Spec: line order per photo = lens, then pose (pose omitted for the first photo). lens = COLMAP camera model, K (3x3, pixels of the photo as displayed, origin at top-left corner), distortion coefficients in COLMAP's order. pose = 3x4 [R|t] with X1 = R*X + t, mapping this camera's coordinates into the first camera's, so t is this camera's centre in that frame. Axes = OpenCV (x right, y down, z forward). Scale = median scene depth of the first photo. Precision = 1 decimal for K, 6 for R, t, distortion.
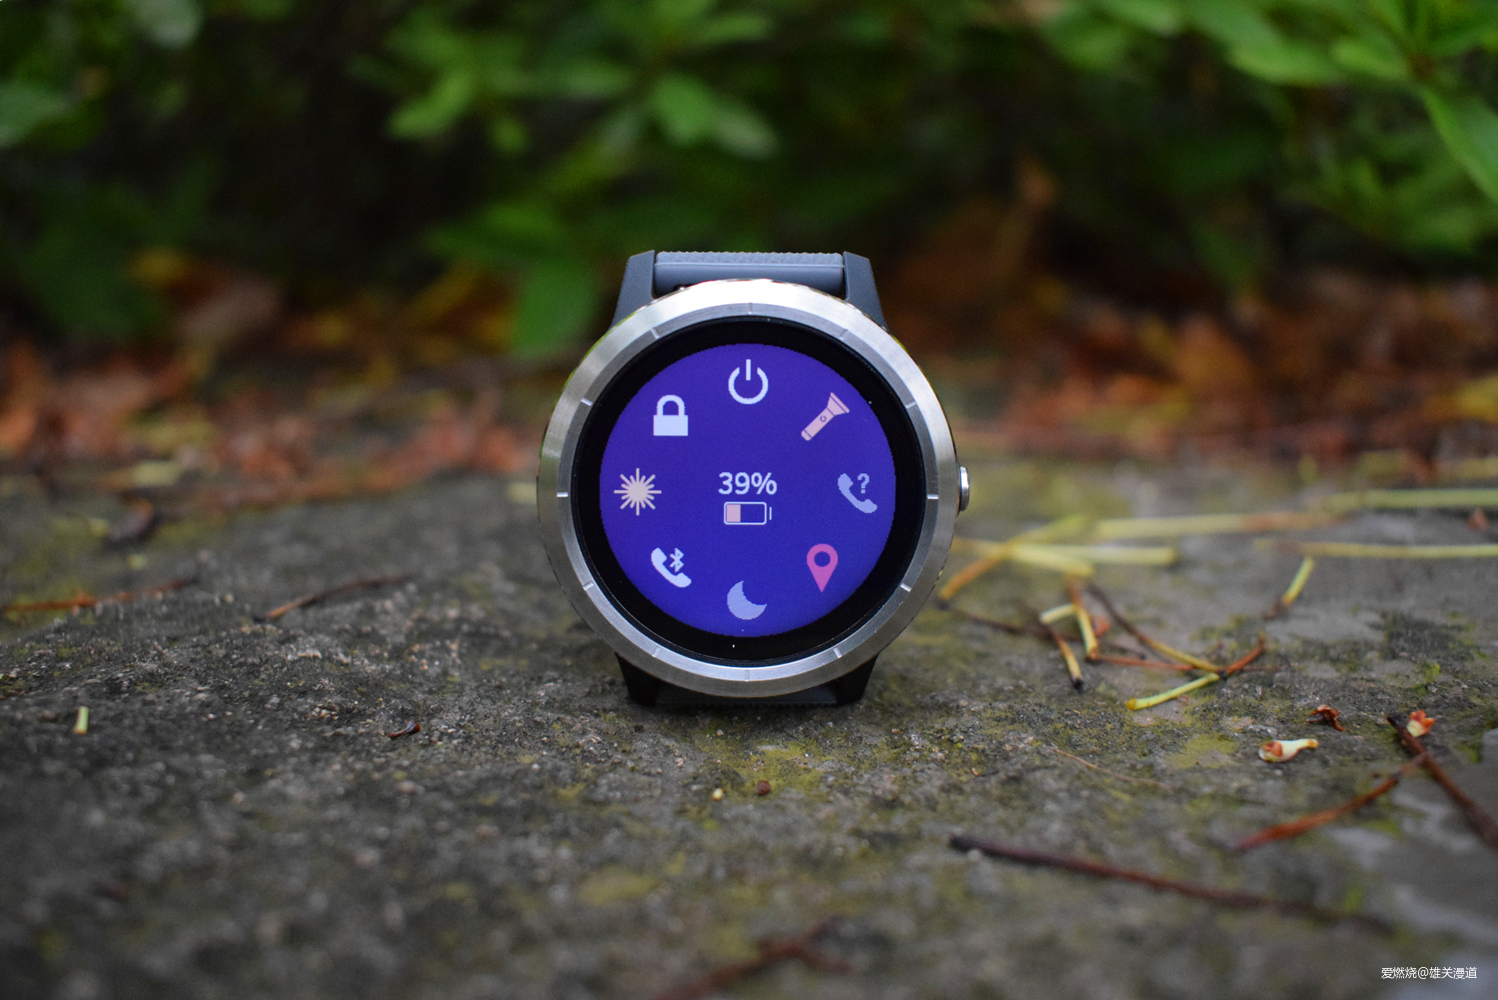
lens RADIAL K [[1332.9, 0, 749.0], [0, 1332.9, 500.0], [0, 0, 1]] dist [-0.100064, 0.012421]
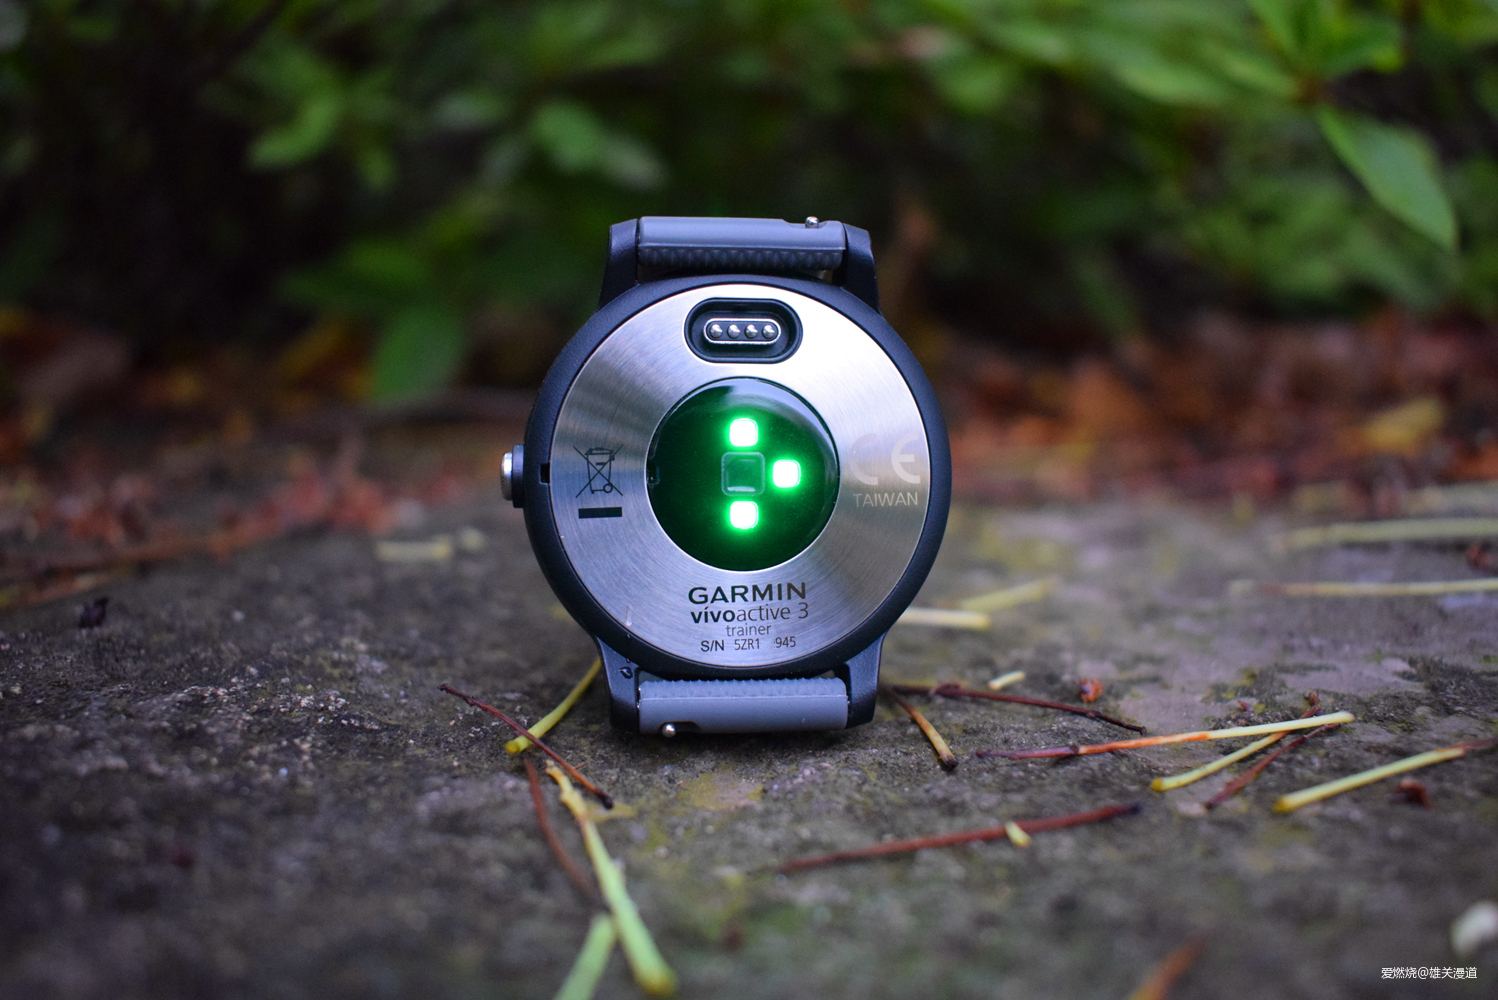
lens RADIAL K [[1307.5, 0, 749.0], [0, 1307.5, 500.0], [0, 0, 1]] dist [-0.103387, 0.016643]
pose [[0.994879, -0.021707, 0.098719, -0.039305], [0.026199, 0.998669, -0.044438, 0.007979], [-0.097623, 0.046796, 0.994123, 0.238569]]
